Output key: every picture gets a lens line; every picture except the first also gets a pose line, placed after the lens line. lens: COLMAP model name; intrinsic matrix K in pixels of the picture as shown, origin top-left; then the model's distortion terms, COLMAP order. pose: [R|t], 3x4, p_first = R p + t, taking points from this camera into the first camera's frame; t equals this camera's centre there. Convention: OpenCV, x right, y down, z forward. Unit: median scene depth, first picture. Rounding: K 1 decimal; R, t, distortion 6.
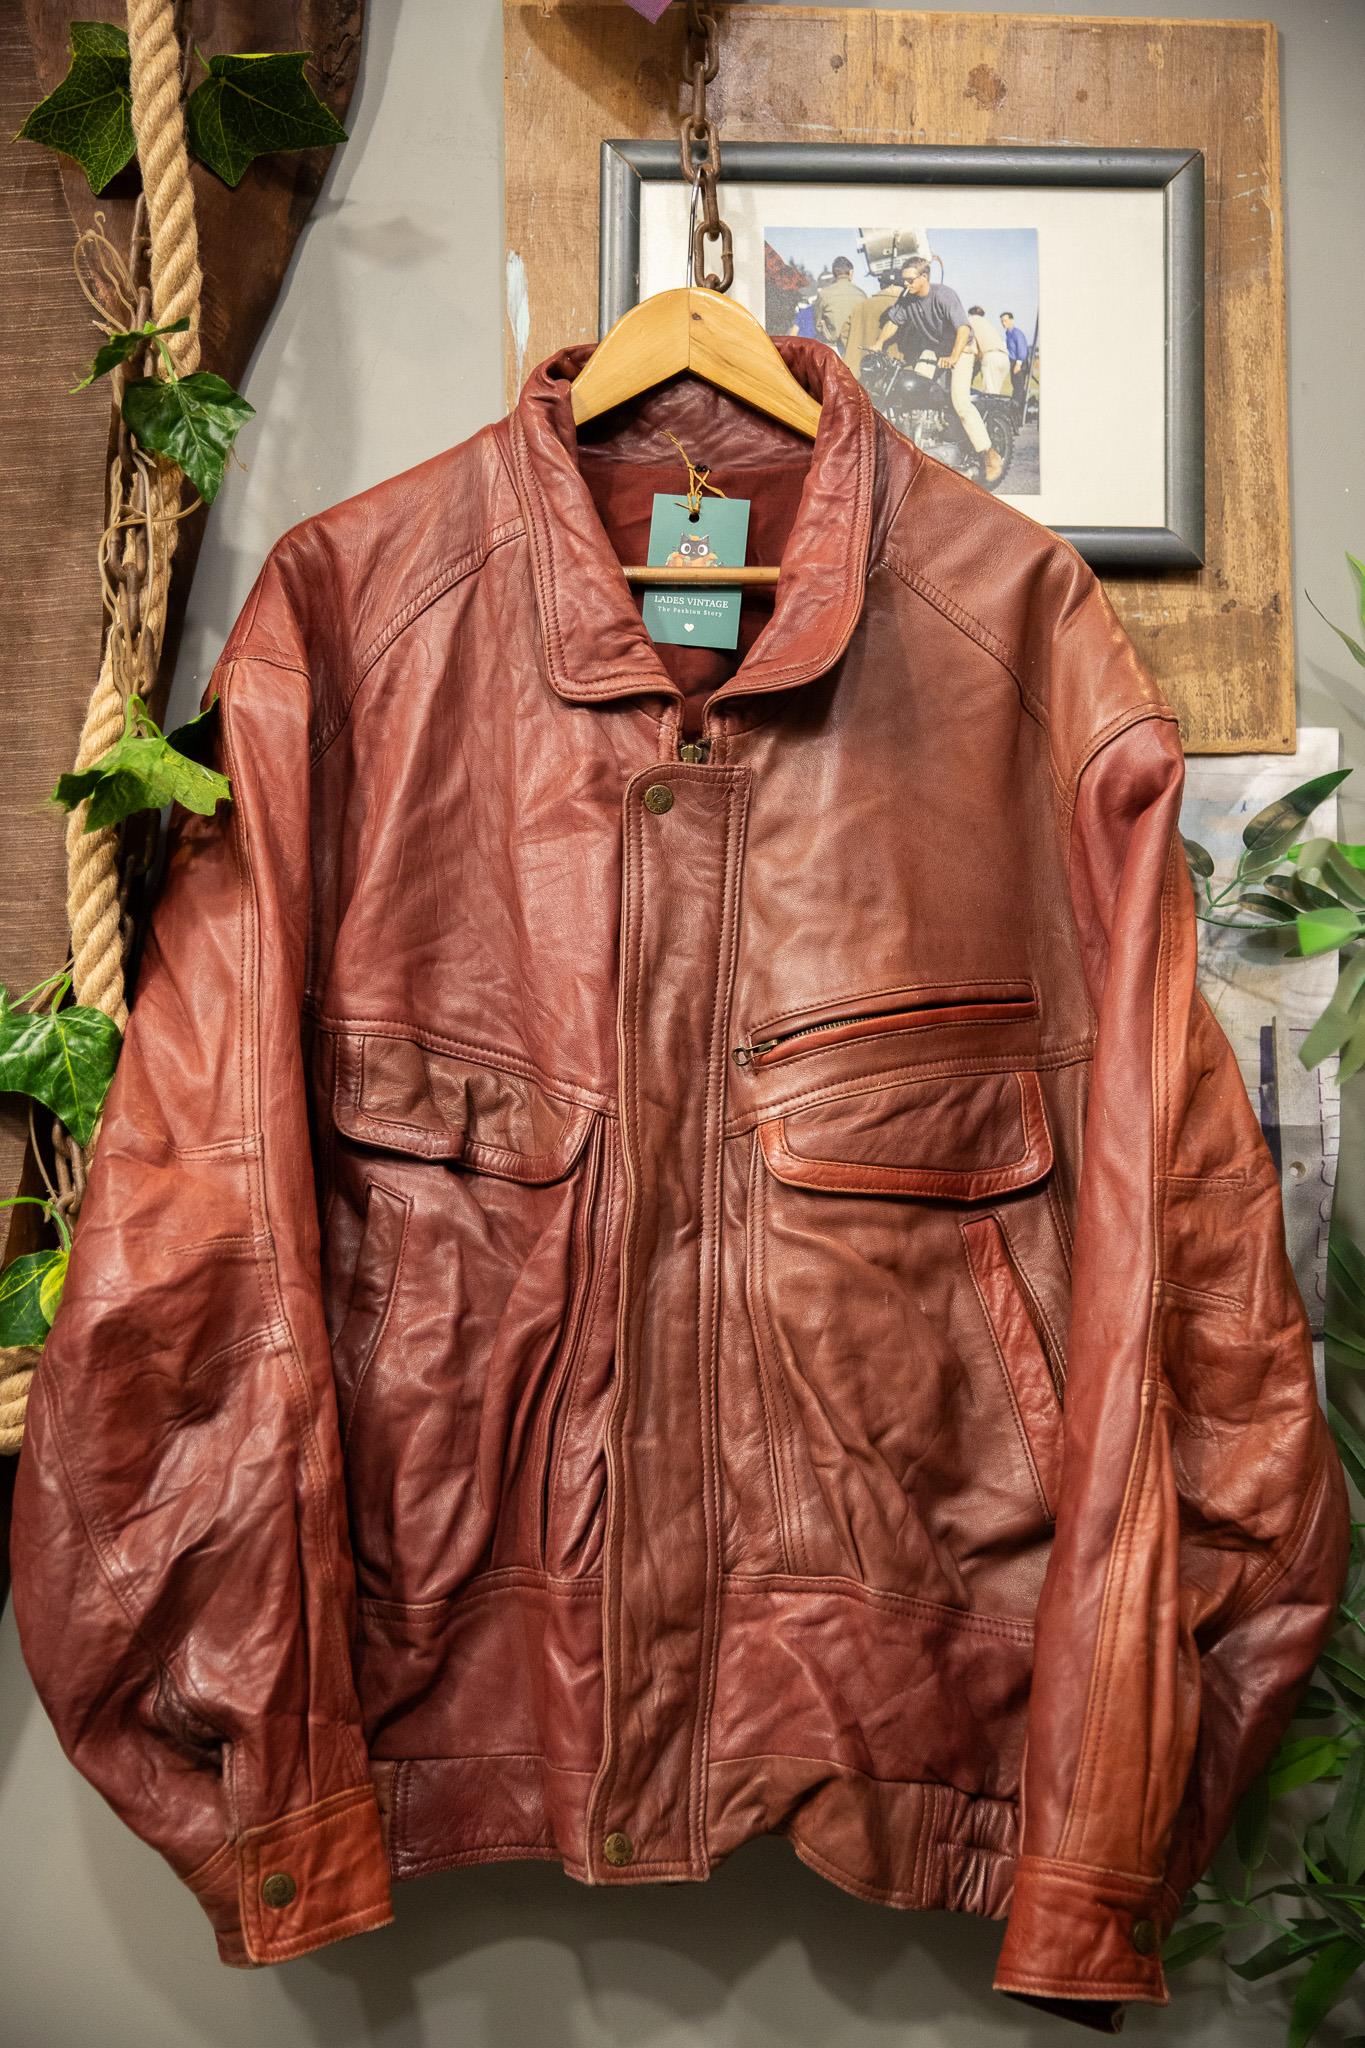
lens RADIAL K [[2443.2, 0, 694.9], [0, 2443.2, 1020.9], [0, 0, 1]] dist [0.032864, 0.000000]
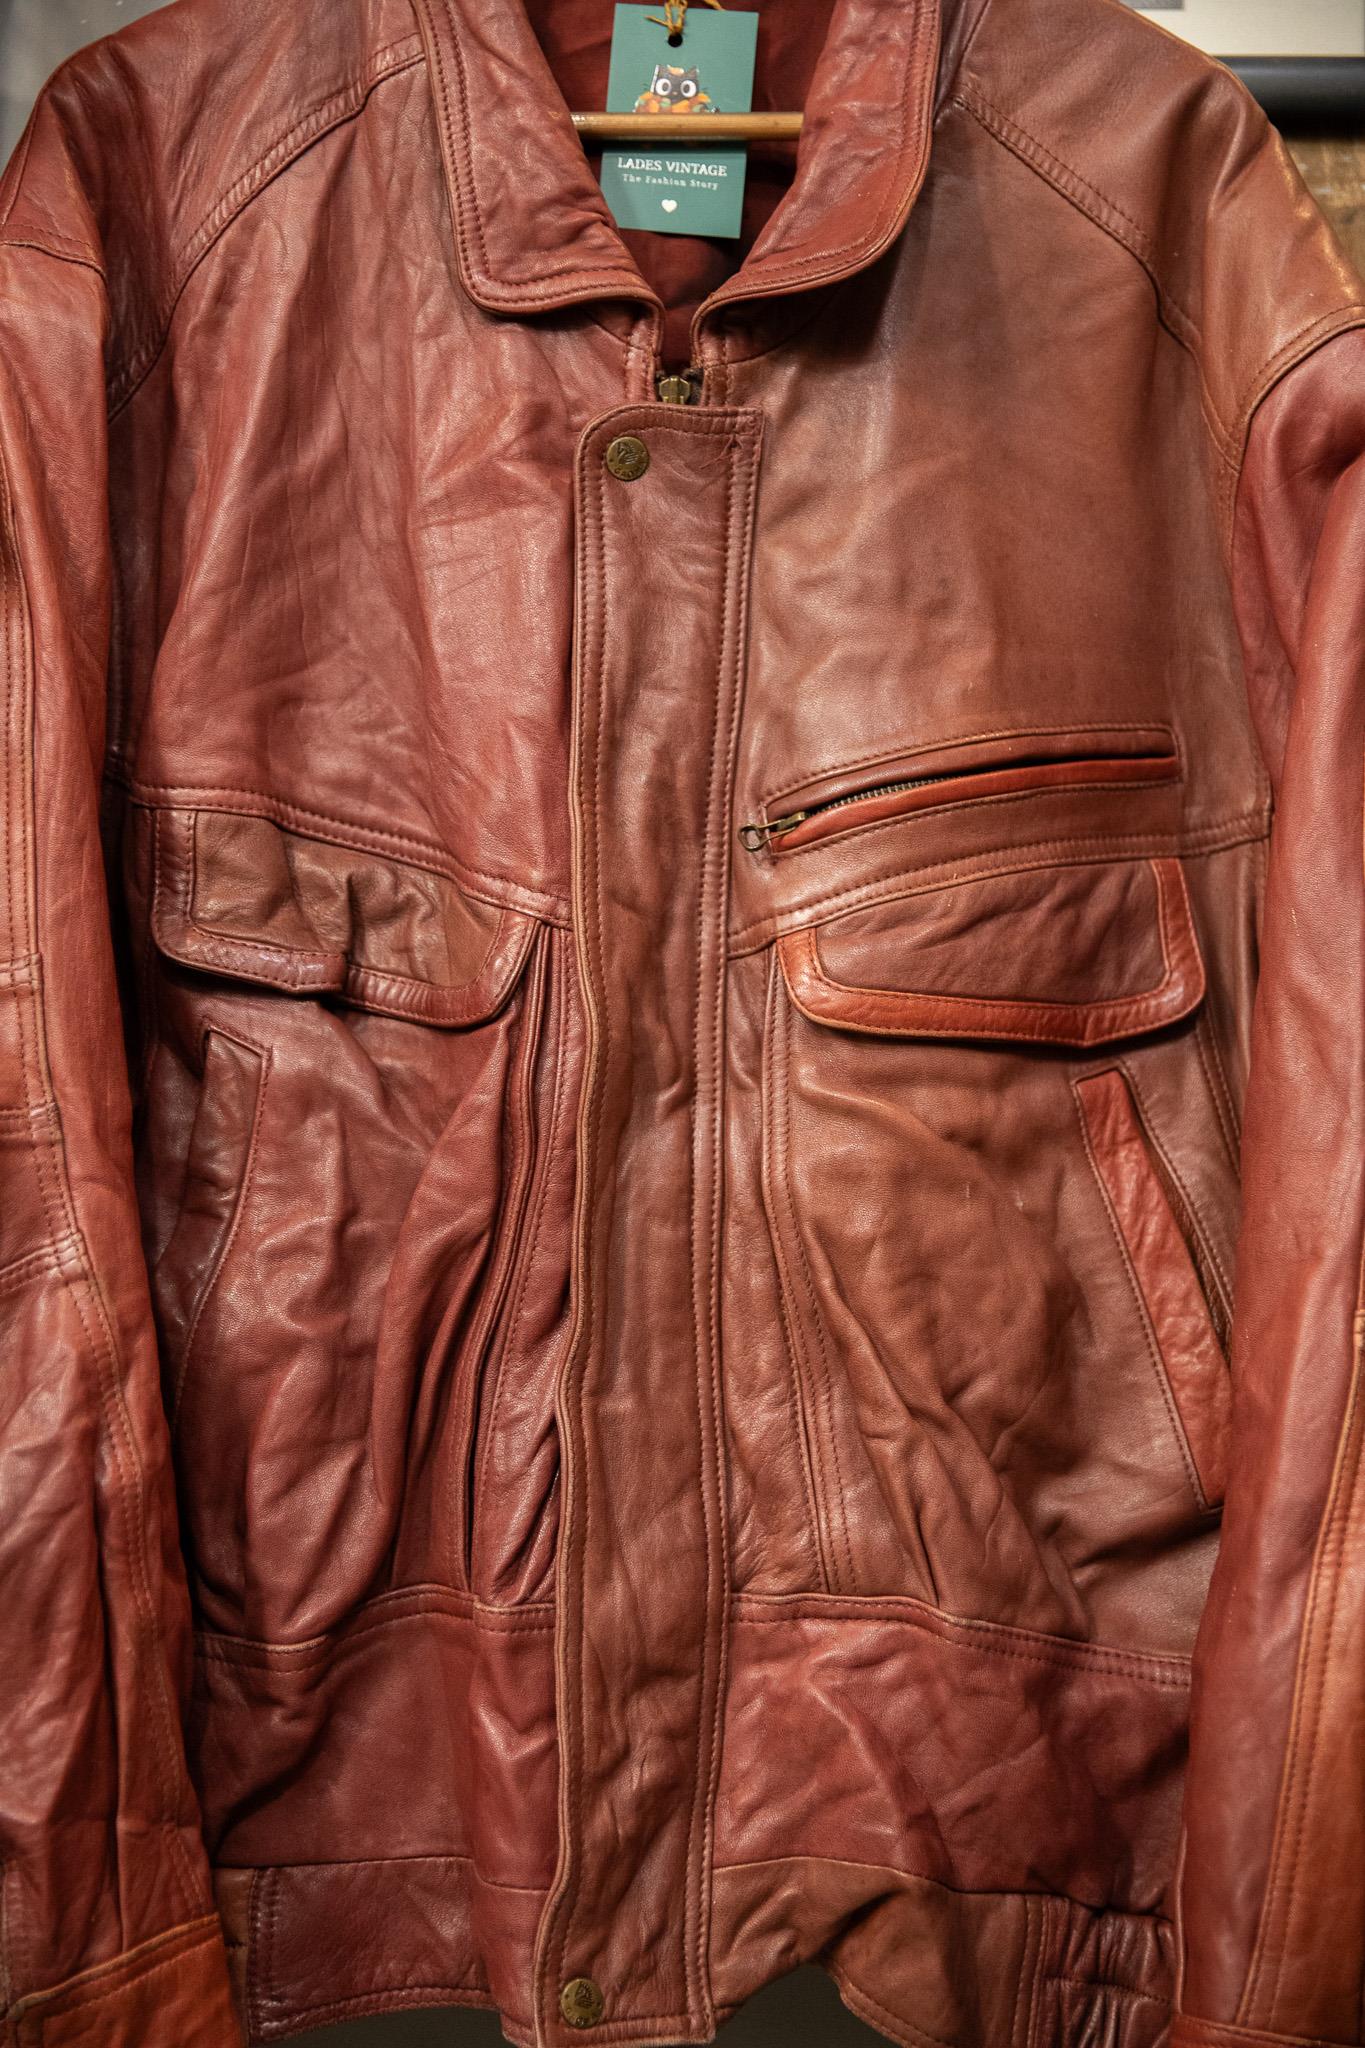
lens RADIAL K [[3095.3, 0, 688.0], [0, 3095.3, 1014.9], [0, 0, 1]] dist [0.089230, 0.000000]
pose [[0.999956, -0.007677, 0.005446, -0.004012], [0.007323, 0.998033, 0.062259, 0.010292], [-0.005913, -0.062216, 0.998045, 0.140430]]
